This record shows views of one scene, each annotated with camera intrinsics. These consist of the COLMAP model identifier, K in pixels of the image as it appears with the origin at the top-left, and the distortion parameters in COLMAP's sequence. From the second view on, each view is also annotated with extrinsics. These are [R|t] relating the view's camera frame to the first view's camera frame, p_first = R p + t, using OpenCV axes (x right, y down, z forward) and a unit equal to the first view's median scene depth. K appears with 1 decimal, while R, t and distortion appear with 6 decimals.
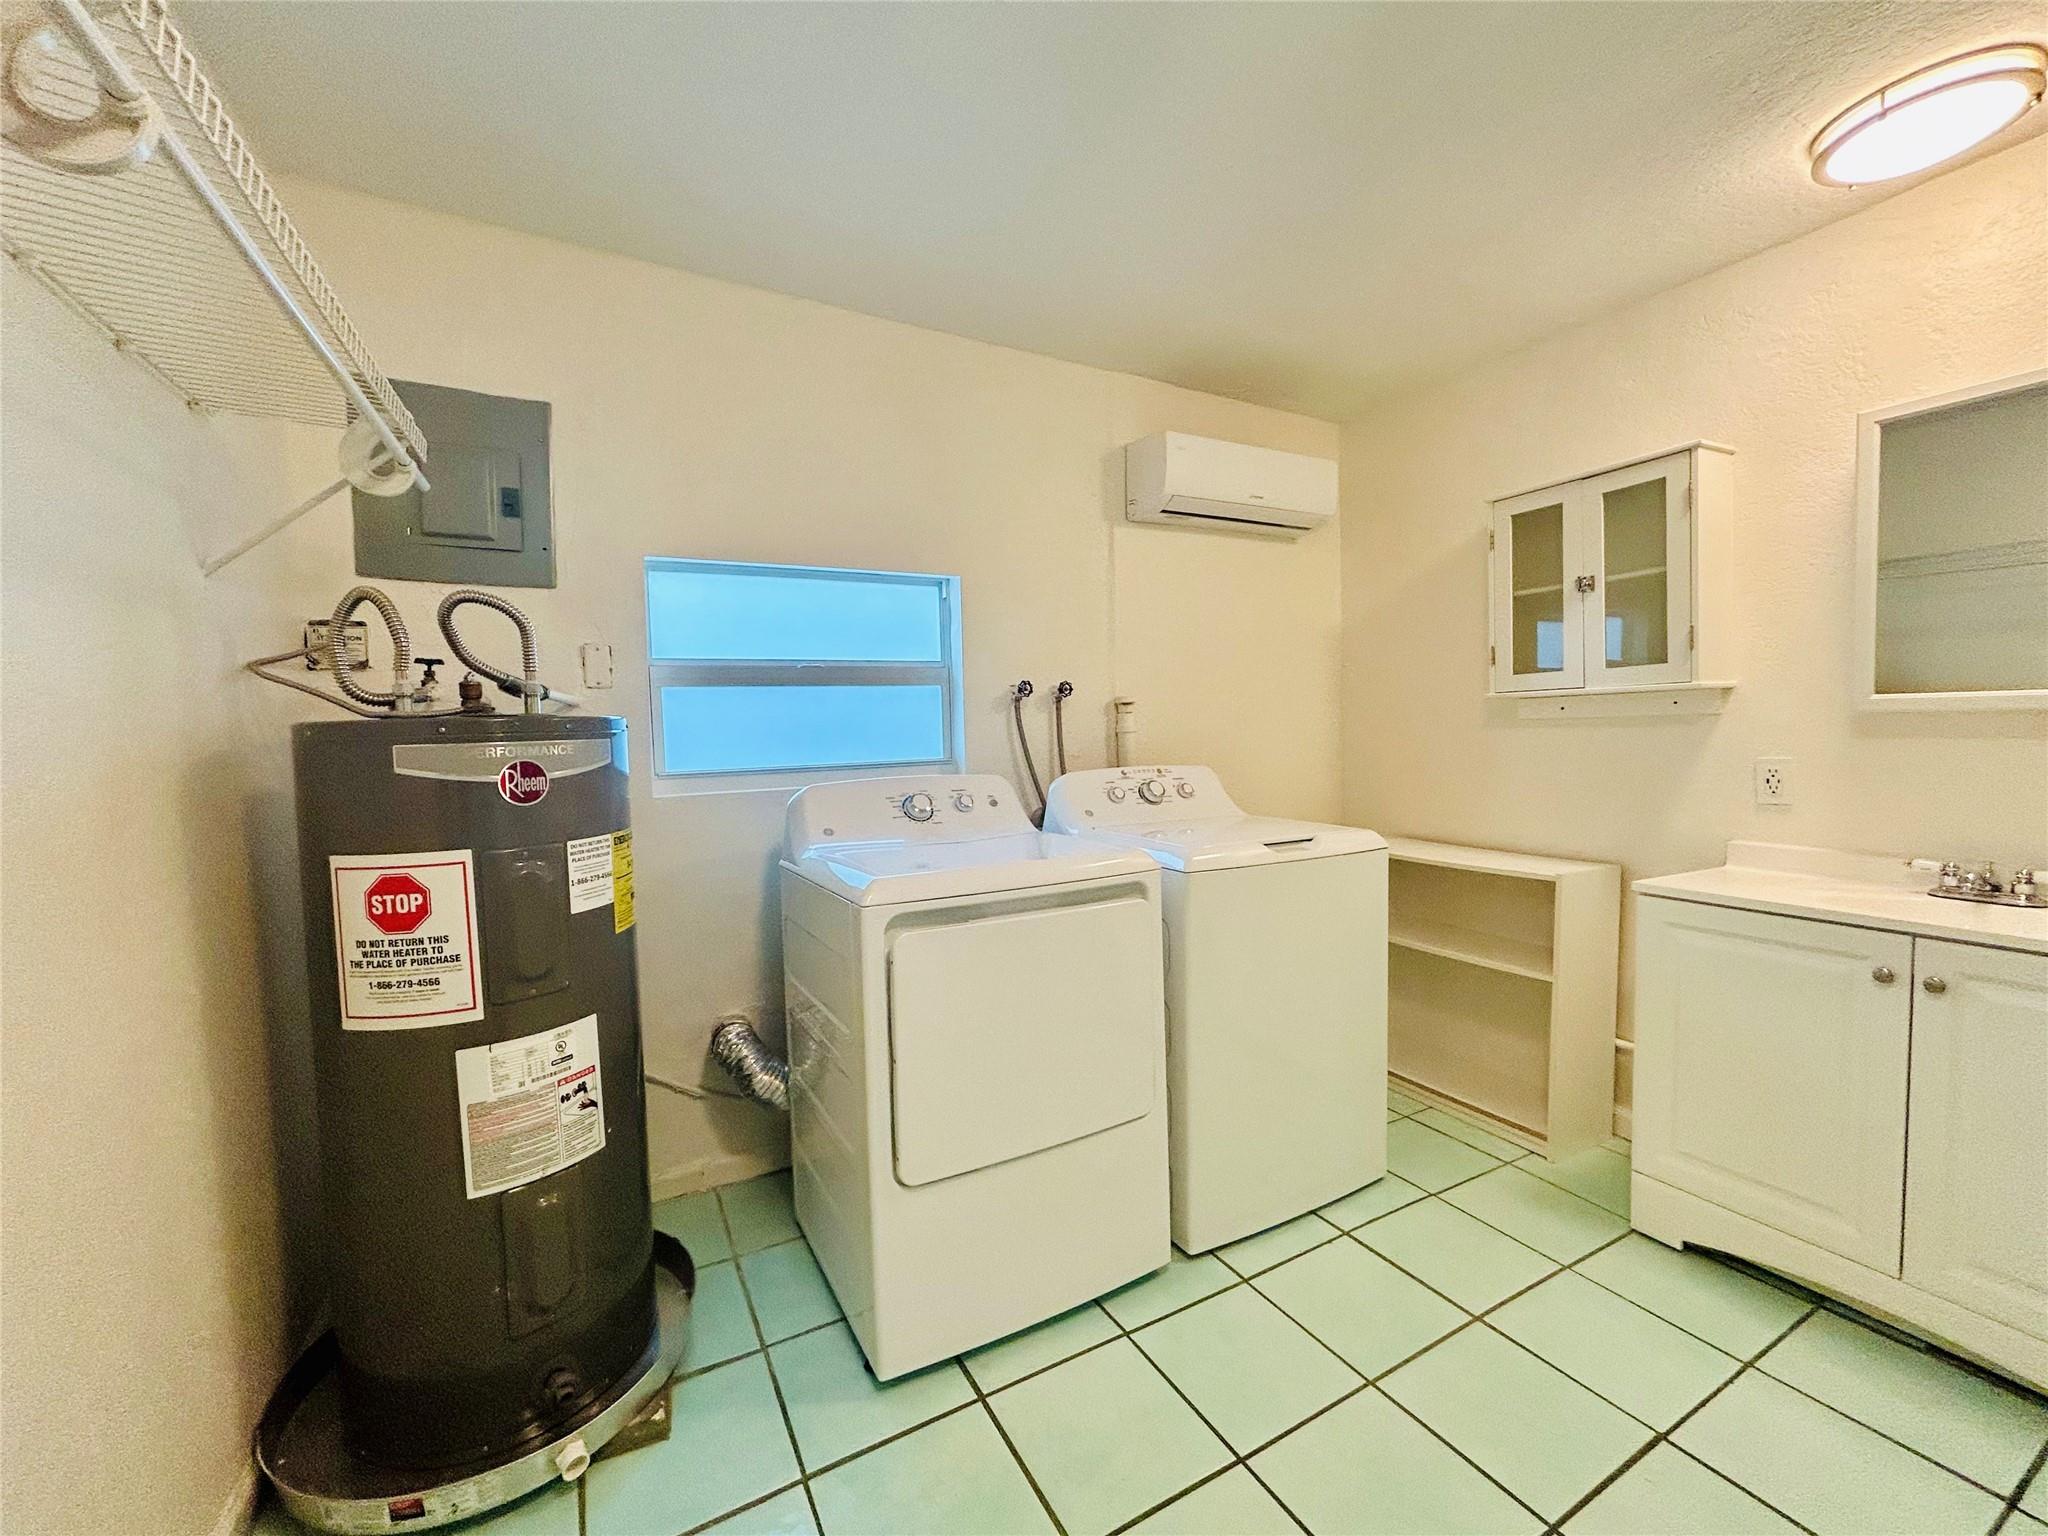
lens RADIAL K [[827.6, 0, 1021.1], [0, 827.6, 766.0], [0, 0, 1]] dist [-0.001292, -0.000269]
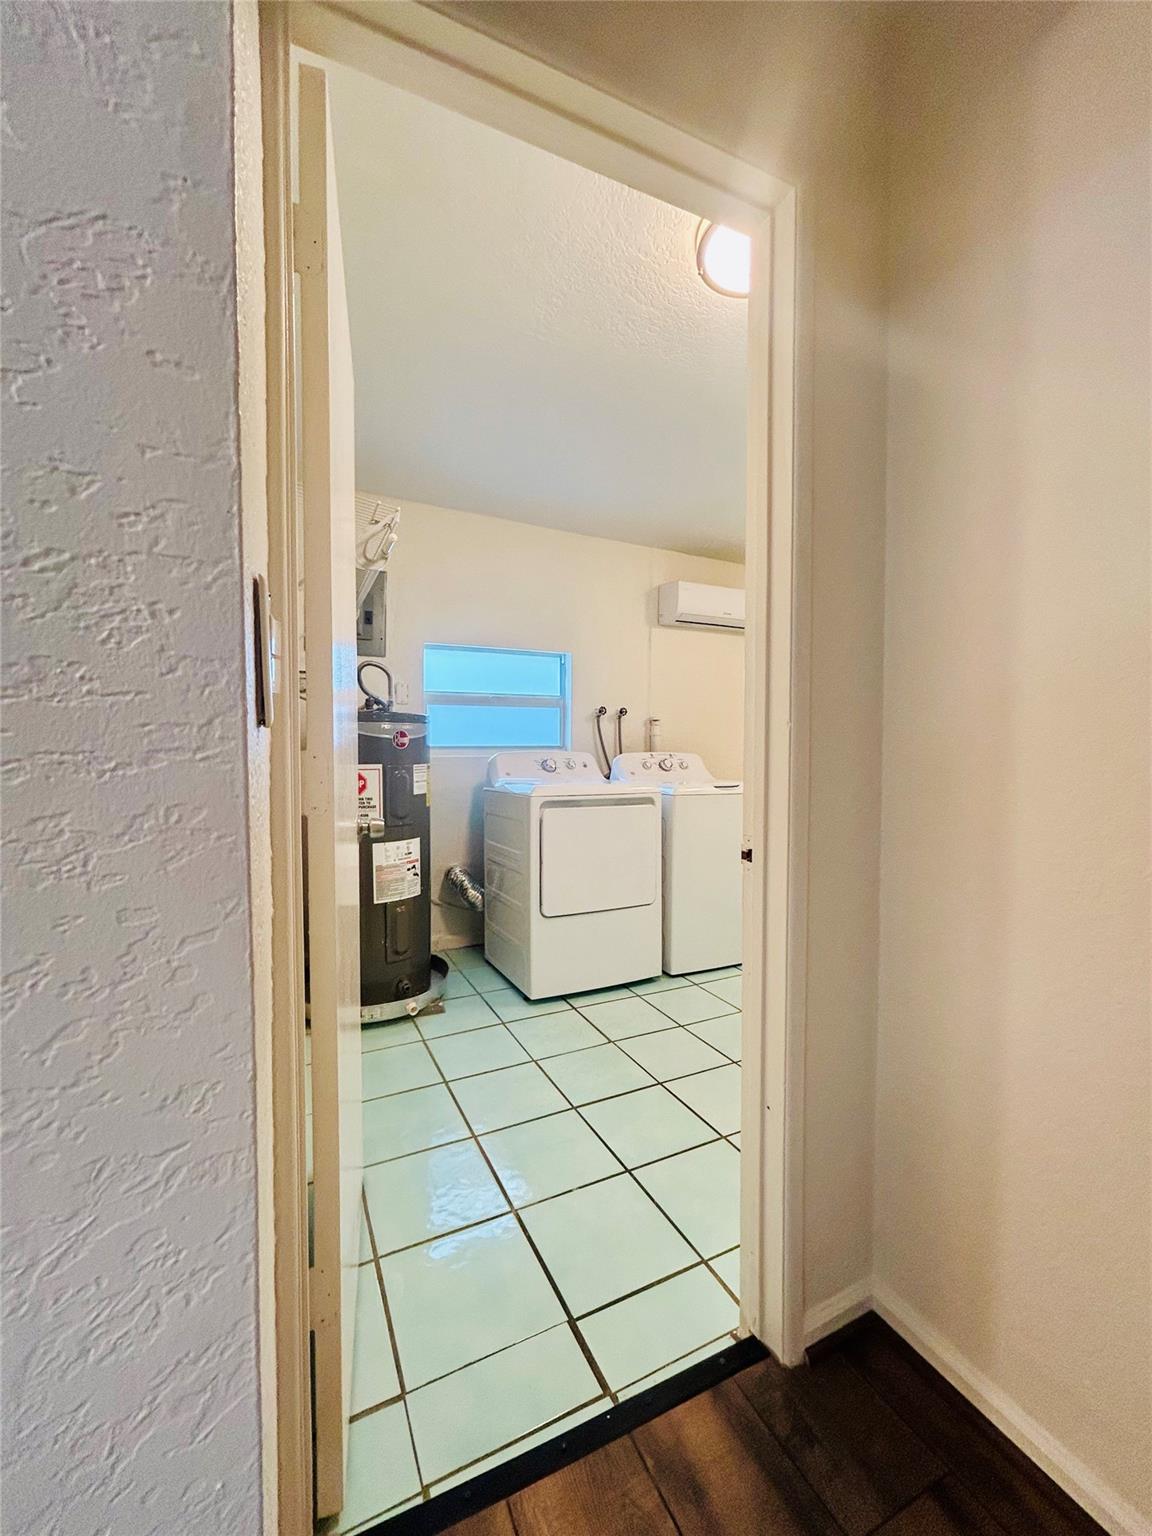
lens RADIAL K [[620.7, 0, 578.3], [0, 620.7, 771.5], [0, 0, 1]] dist [-0.001292, -0.000269]
pose [[0.998941, 0.029980, -0.034899, 0.004038], [-0.030278, 0.999509, -0.008041, 0.080657], [0.034640, 0.009089, 0.999359, -0.592590]]
